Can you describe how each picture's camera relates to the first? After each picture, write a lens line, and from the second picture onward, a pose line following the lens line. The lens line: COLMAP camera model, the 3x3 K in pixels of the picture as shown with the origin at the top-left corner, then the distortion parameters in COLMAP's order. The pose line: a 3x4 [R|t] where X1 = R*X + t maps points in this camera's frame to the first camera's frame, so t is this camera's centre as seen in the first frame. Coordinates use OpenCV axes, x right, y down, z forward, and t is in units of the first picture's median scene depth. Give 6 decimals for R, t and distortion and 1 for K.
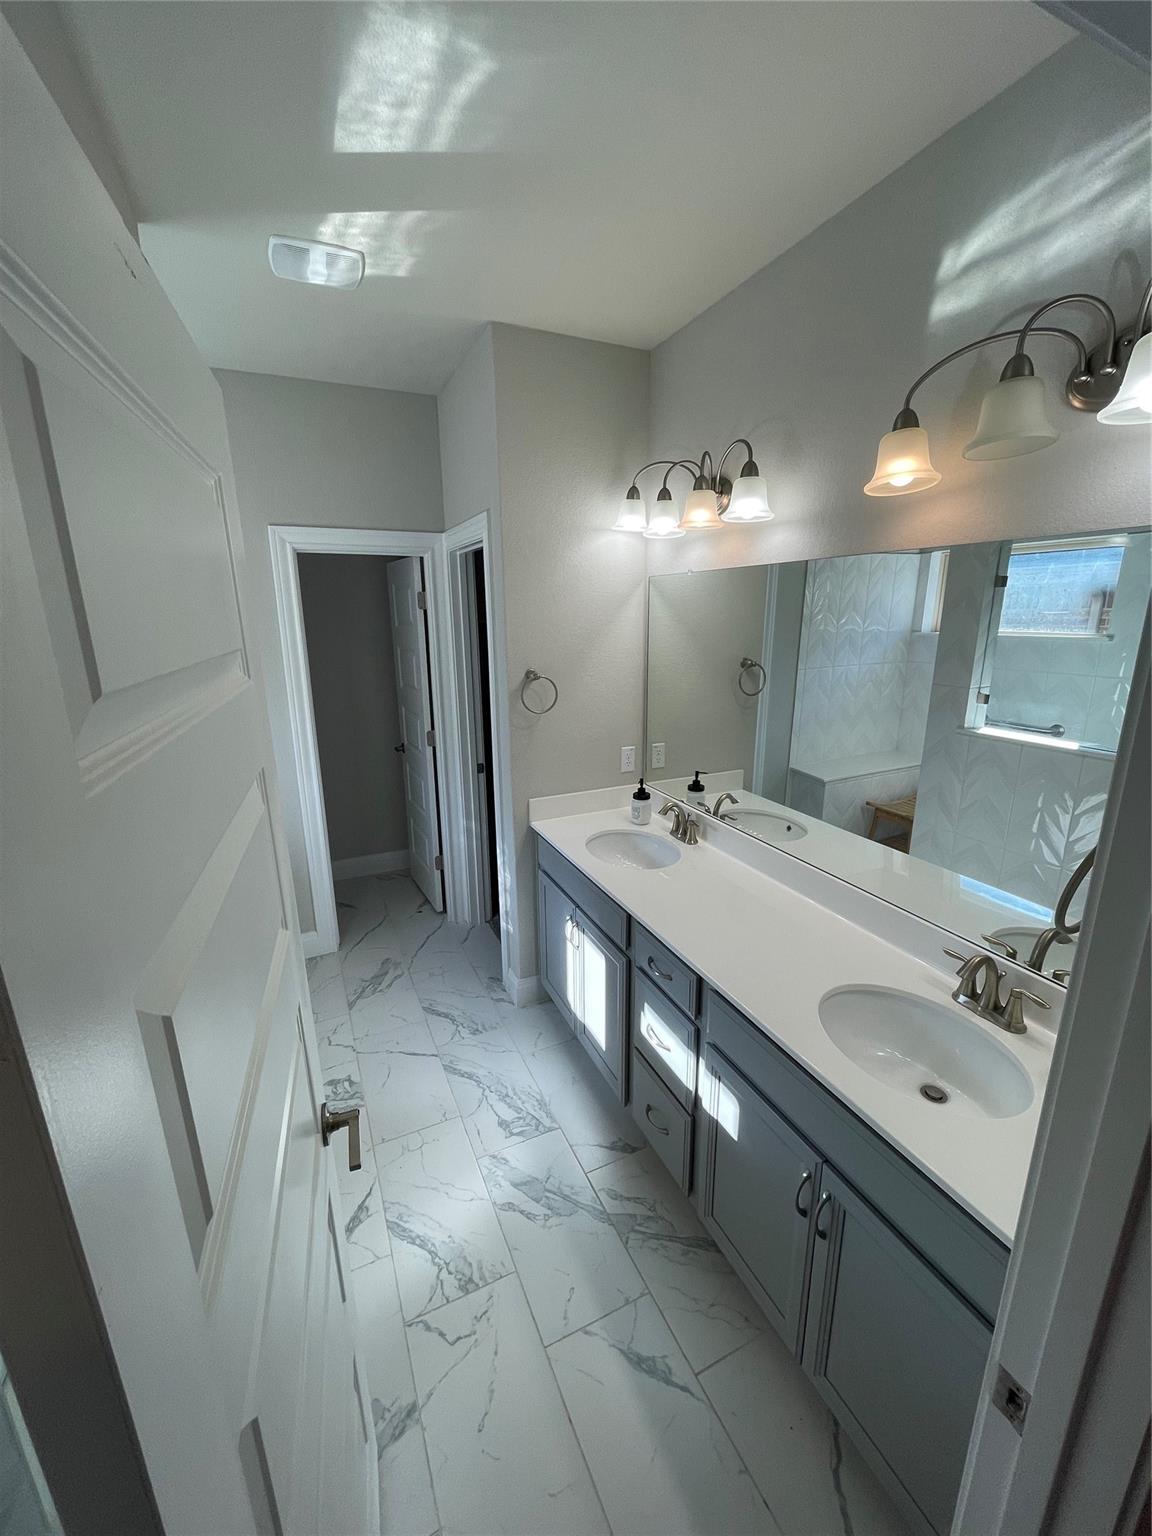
lens RADIAL K [[614.7, 0, 579.0], [0, 614.7, 768.1], [0, 0, 1]] dist [-0.003336, -0.000287]
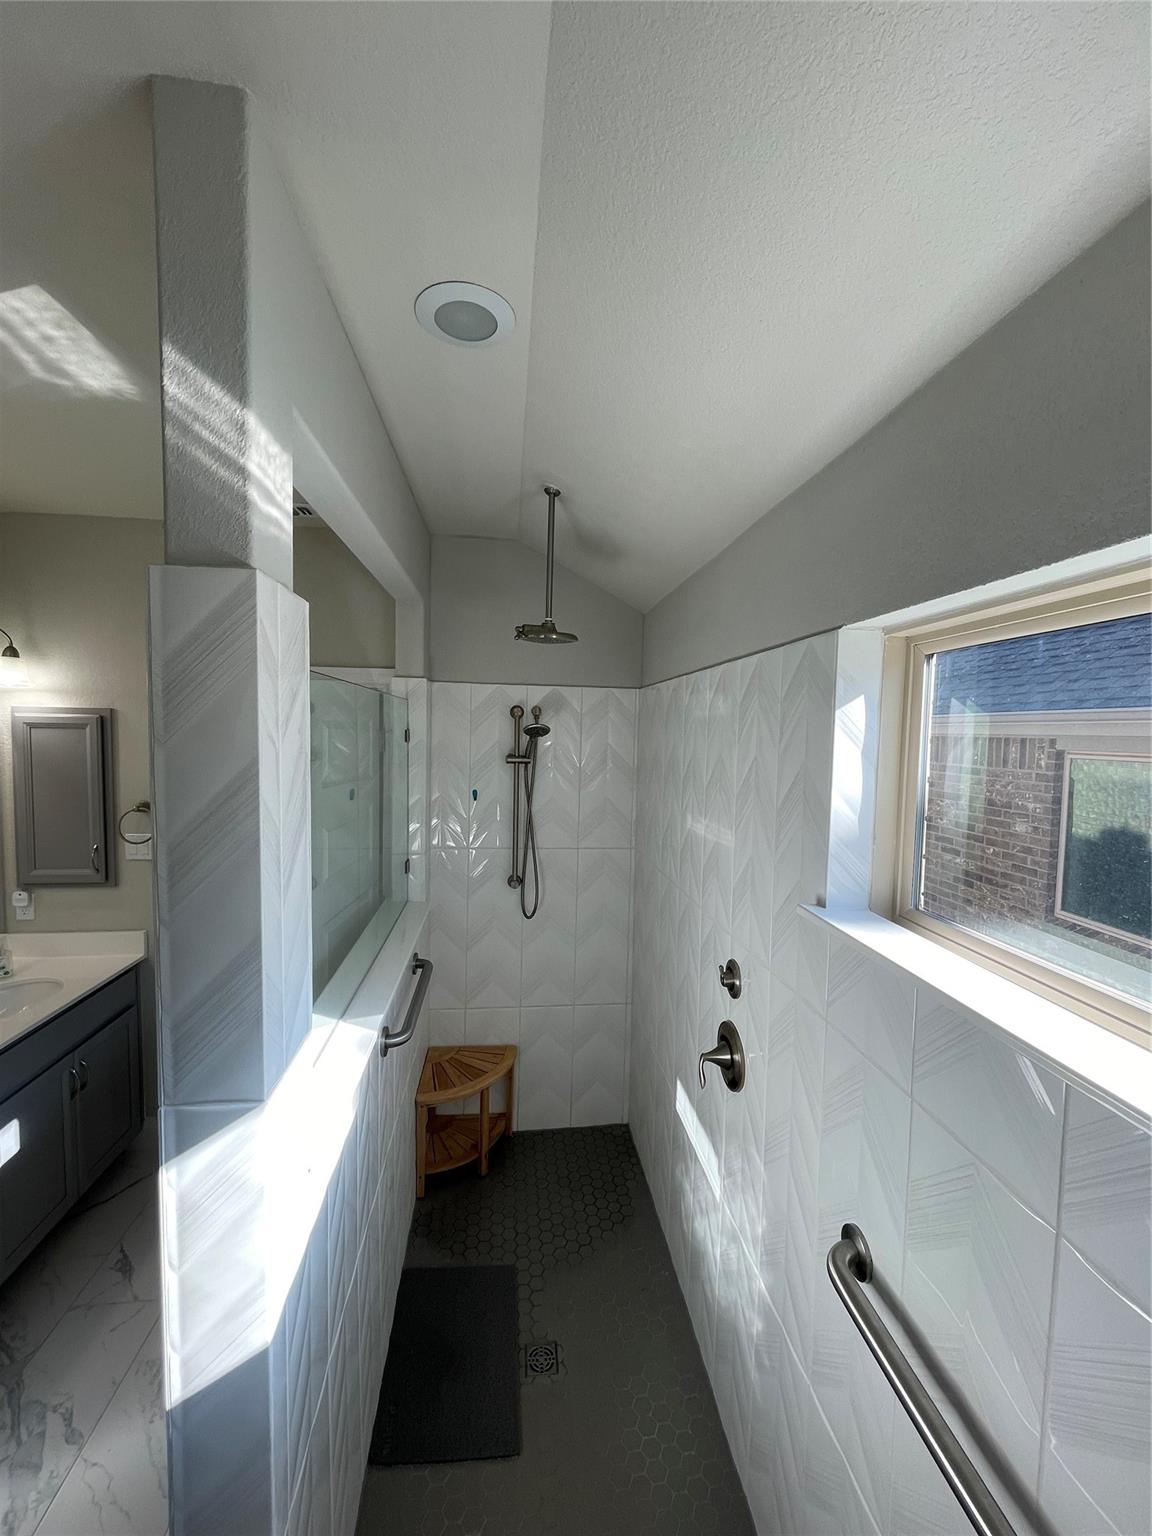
lens RADIAL K [[614.7, 0, 581.3], [0, 614.7, 769.6], [0, 0, 1]] dist [-0.003336, -0.000287]
pose [[-0.952166, -0.026474, 0.304431, -1.071172], [0.068659, 0.952233, 0.297554, -0.402221], [-0.297767, 0.304223, -0.904867, 1.325004]]
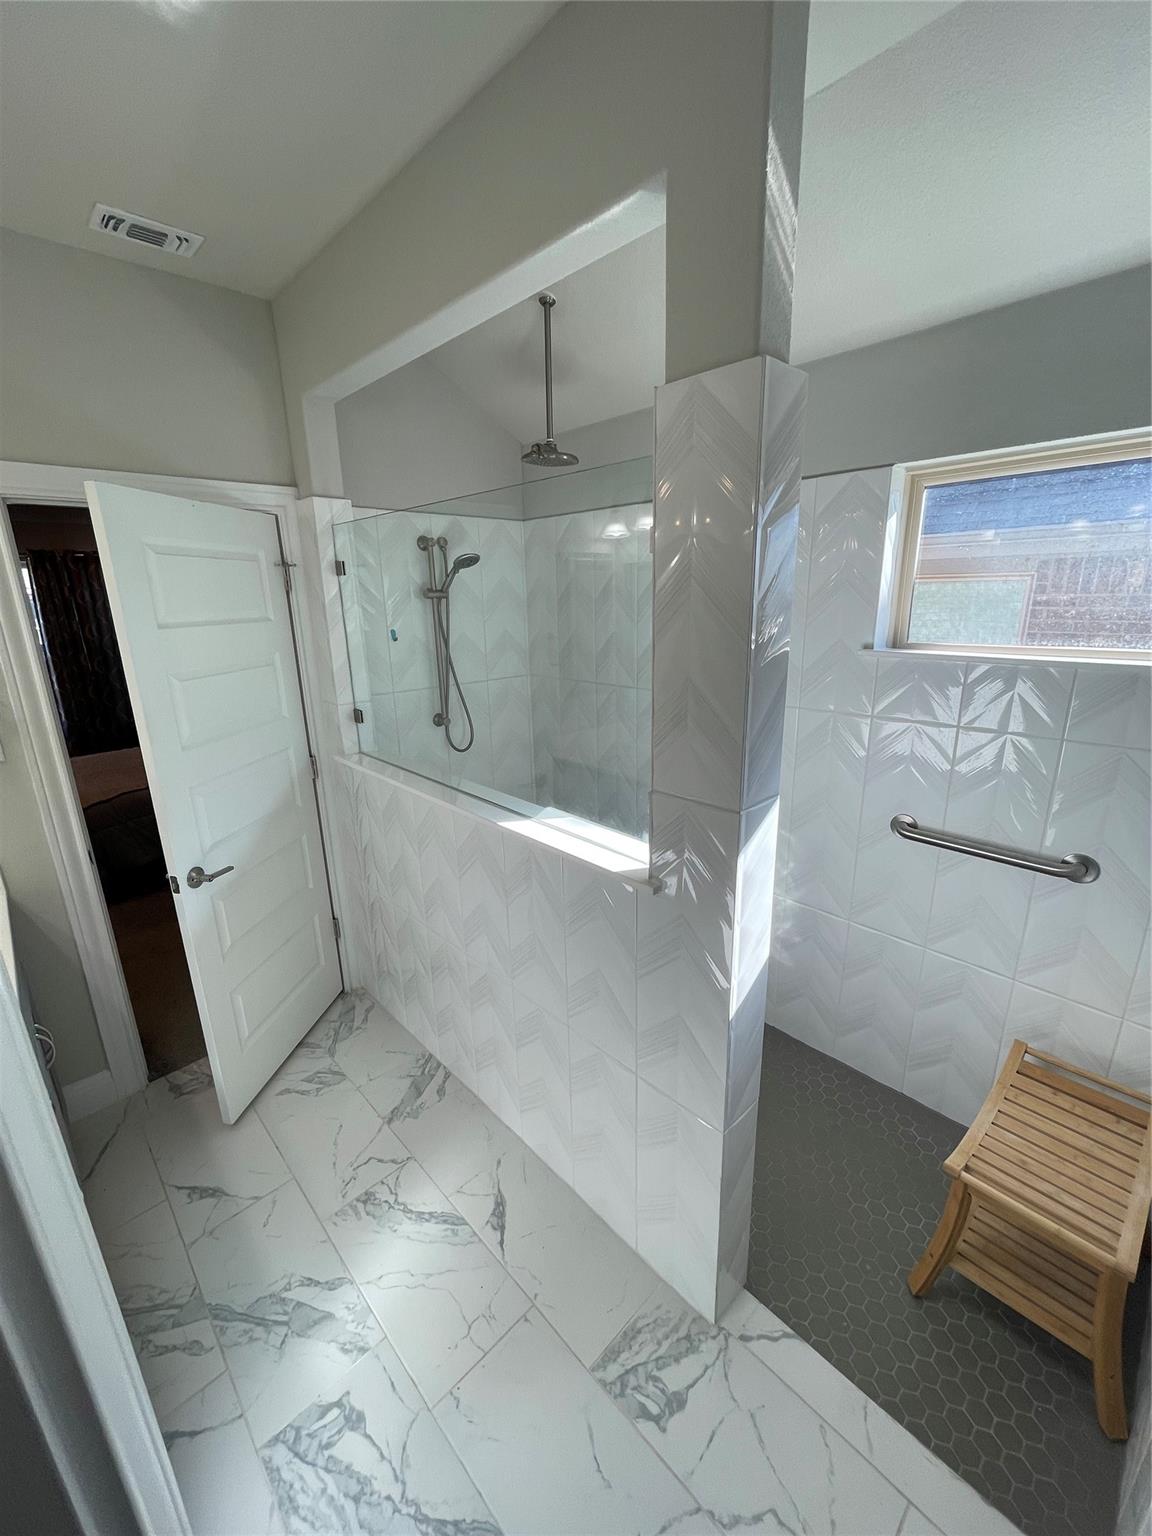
lens RADIAL K [[614.7, 0, 576.3], [0, 614.7, 769.4], [0, 0, 1]] dist [-0.003336, -0.000287]
pose [[-0.945732, 0.121027, -0.301569, -0.275246], [-0.049644, 0.863344, 0.502167, -0.382253], [0.321134, 0.489887, -0.810484, 1.509989]]
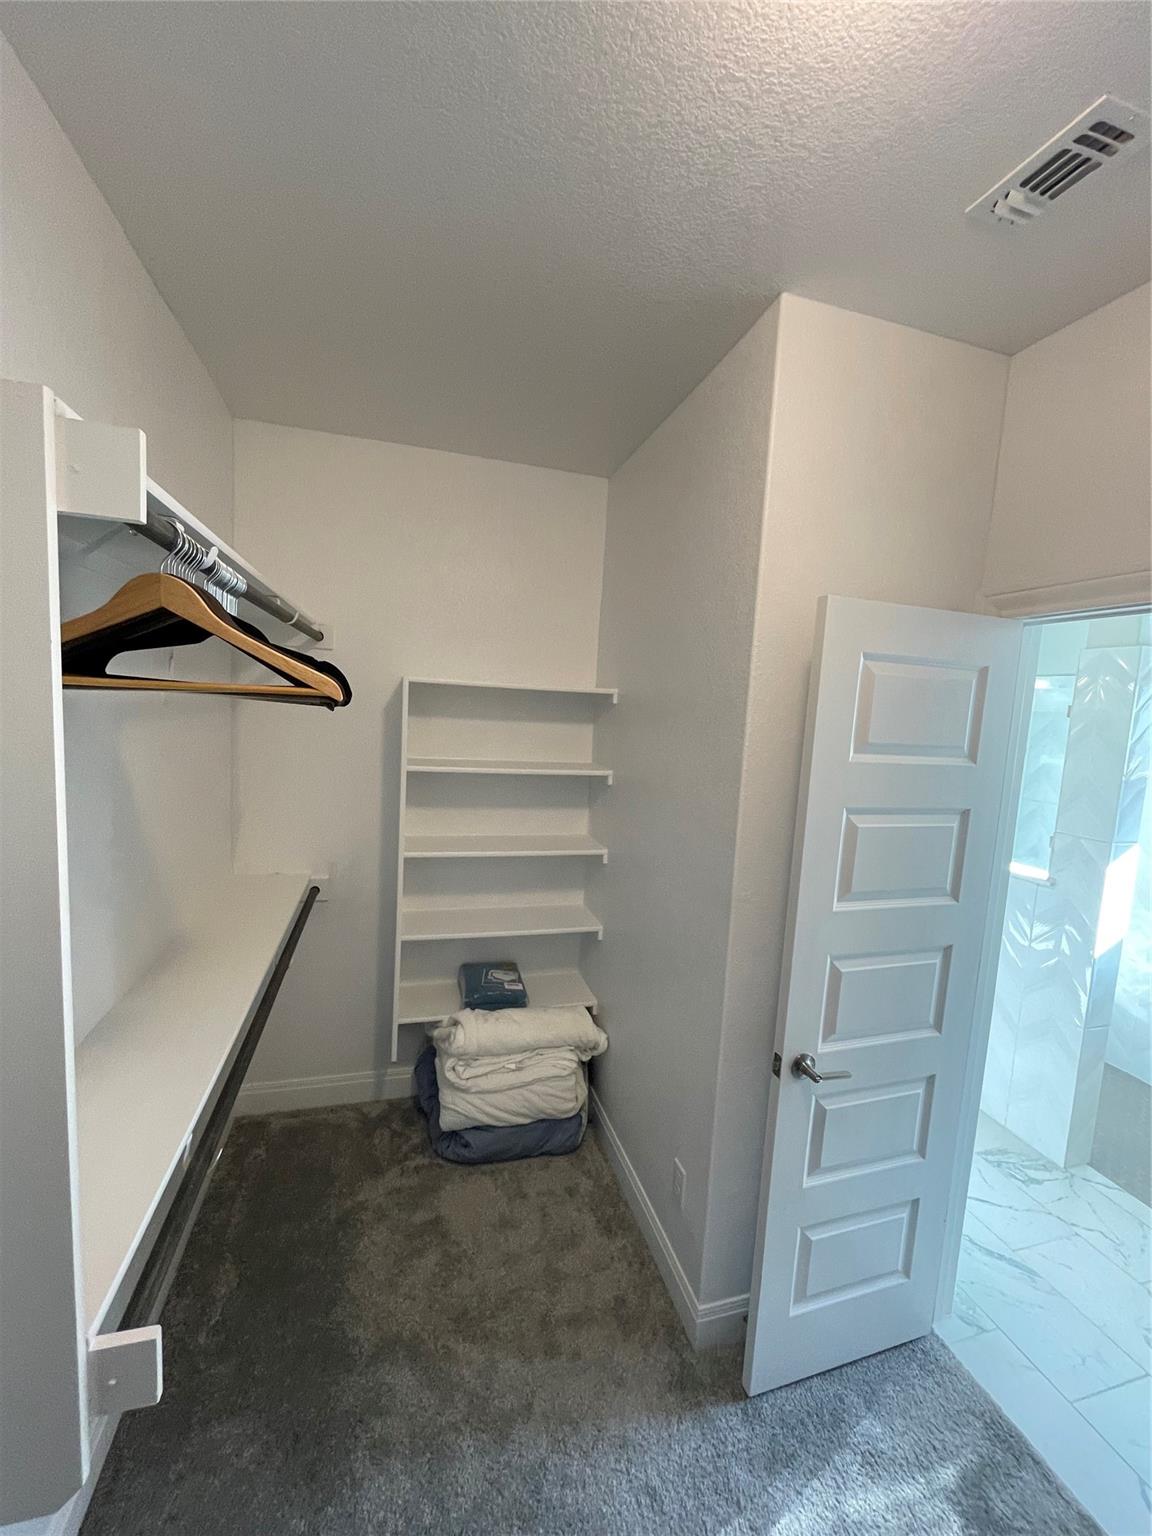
lens RADIAL K [[614.7, 0, 584.7], [0, 614.7, 768.7], [0, 0, 1]] dist [-0.003336, -0.000287]
pose [[-0.989046, -0.062569, 0.133689, 0.345392], [-0.011901, 0.936567, 0.350286, -0.635694], [-0.147126, 0.344858, -0.927053, 2.423446]]
